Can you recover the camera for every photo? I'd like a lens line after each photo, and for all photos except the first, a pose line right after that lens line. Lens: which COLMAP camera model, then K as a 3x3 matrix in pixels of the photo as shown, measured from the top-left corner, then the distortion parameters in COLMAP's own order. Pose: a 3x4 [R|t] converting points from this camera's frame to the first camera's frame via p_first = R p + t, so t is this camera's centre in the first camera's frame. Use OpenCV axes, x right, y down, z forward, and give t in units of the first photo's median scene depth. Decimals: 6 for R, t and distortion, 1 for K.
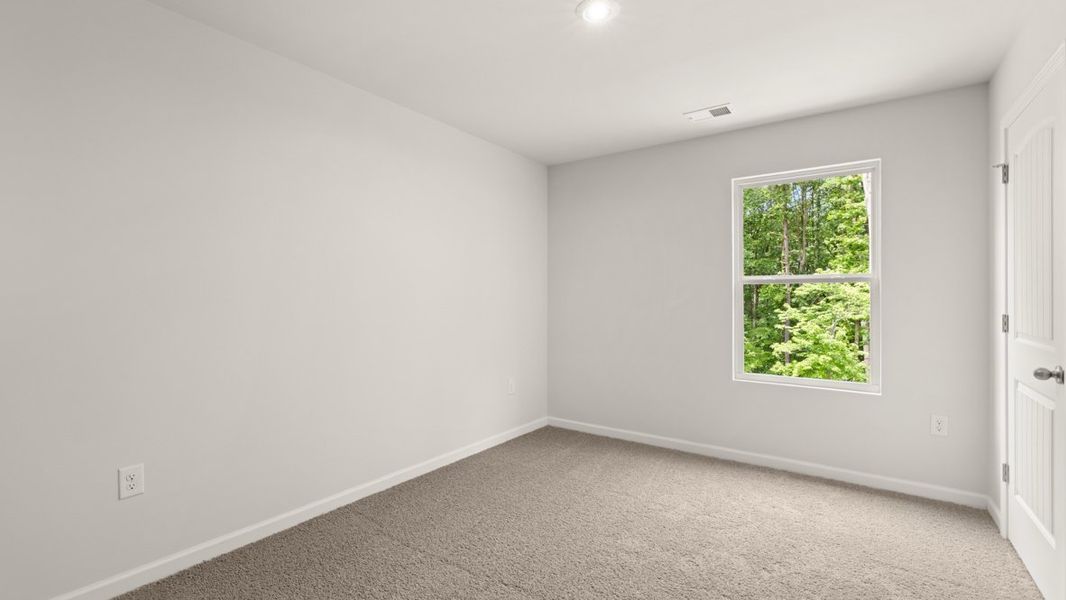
lens RADIAL K [[489.0, 0, 523.8], [0, 489.0, 300.6], [0, 0, 1]] dist [0.001903, 0.000347]
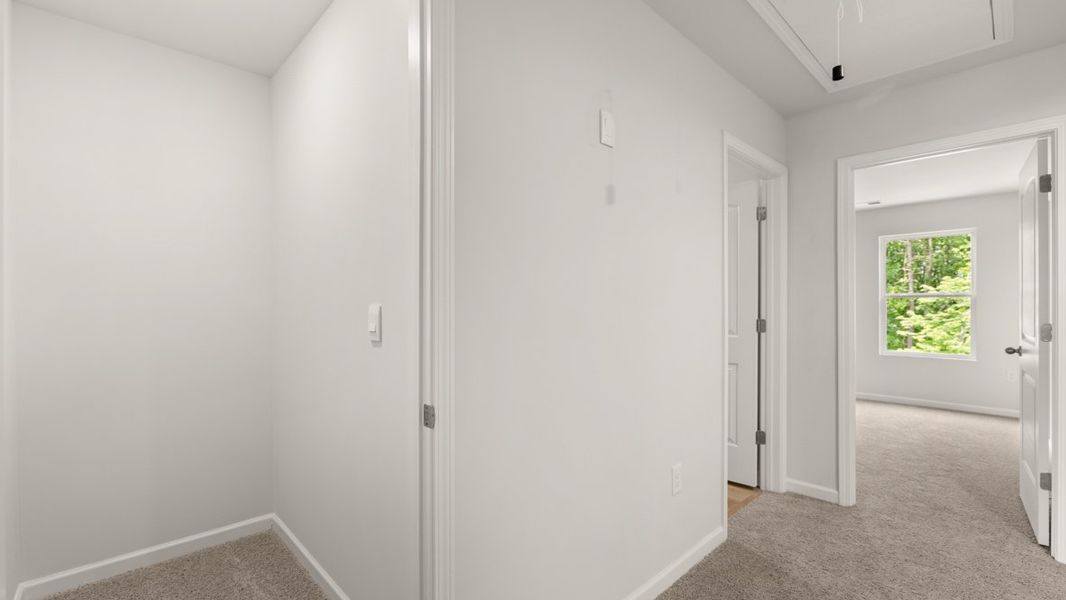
lens RADIAL K [[455.2, 0, 534.0], [0, 455.2, 307.2], [0, 0, 1]] dist [-0.001806, 0.000378]
pose [[0.980703, 0.002669, -0.195485, -0.055120], [-0.002647, 0.999996, 0.000373, 0.000170], [0.195485, 0.000152, 0.980707, -0.098234]]
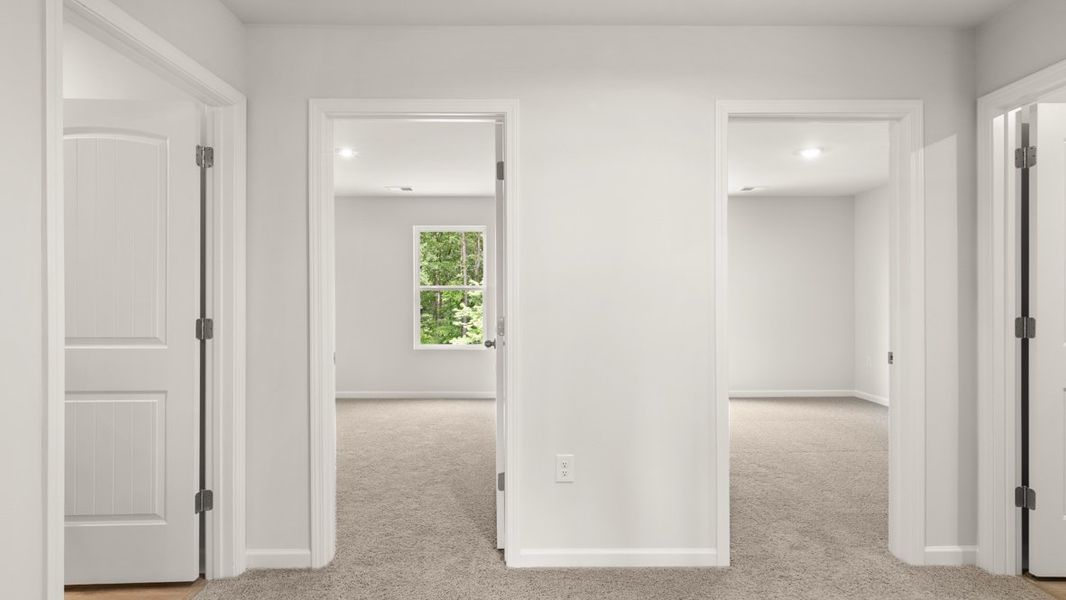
lens RADIAL K [[516.6, 0, 525.8], [0, 516.6, 297.0], [0, 0, 1]] dist [-0.004730, -0.000326]
pose [[0.821150, 0.003567, 0.570701, -0.030973], [0.000478, 0.999976, -0.006938, 0.000167], [-0.570712, 0.005970, 0.821129, -0.077927]]
